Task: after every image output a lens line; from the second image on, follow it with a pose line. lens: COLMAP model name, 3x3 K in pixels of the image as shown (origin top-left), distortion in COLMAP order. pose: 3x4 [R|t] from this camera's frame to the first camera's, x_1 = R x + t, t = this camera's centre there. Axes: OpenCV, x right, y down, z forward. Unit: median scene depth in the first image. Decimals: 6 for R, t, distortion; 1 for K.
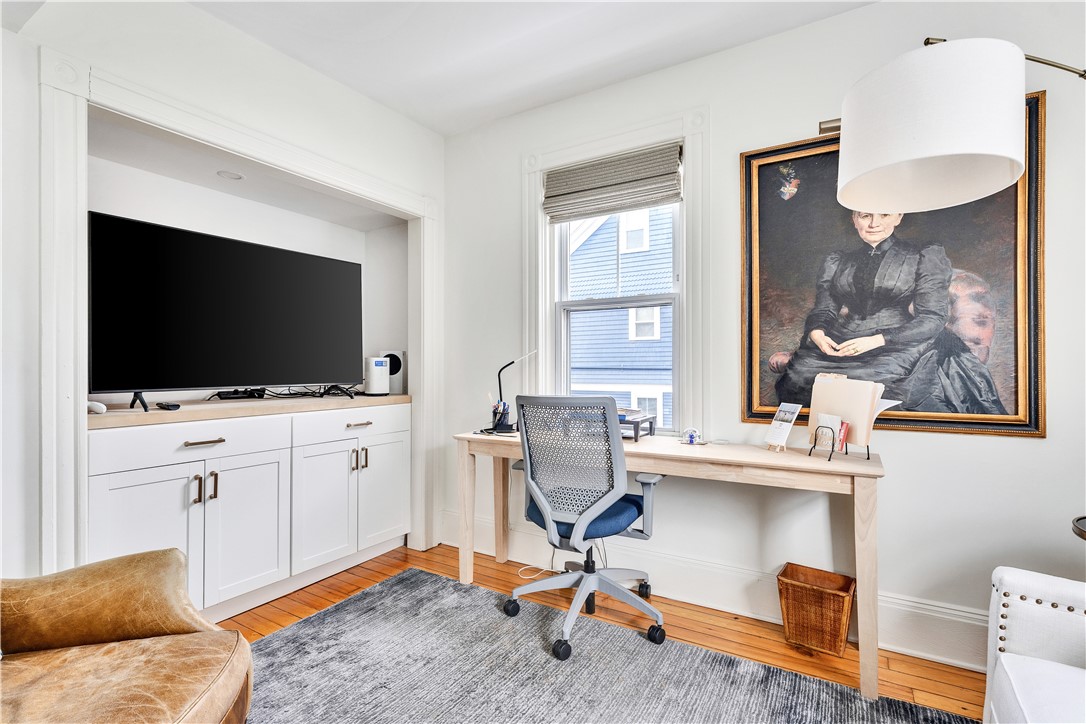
lens RADIAL K [[519.5, 0, 538.0], [0, 519.5, 365.1], [0, 0, 1]] dist [-0.000311, -0.000488]
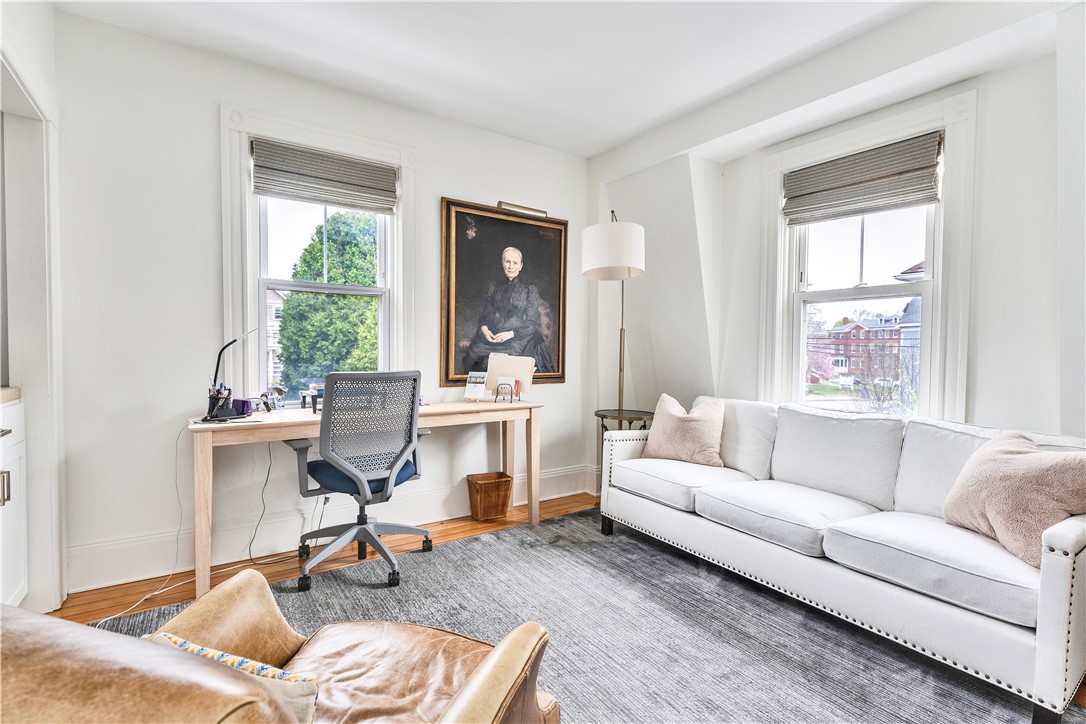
lens RADIAL K [[556.7, 0, 541.1], [0, 556.7, 365.1], [0, 0, 1]] dist [-0.001235, -0.000736]
pose [[0.367018, -0.019446, 0.930010, -1.060833], [-0.011915, 0.999601, 0.025603, 0.008065], [-0.930137, -0.020478, 0.366640, 0.213605]]
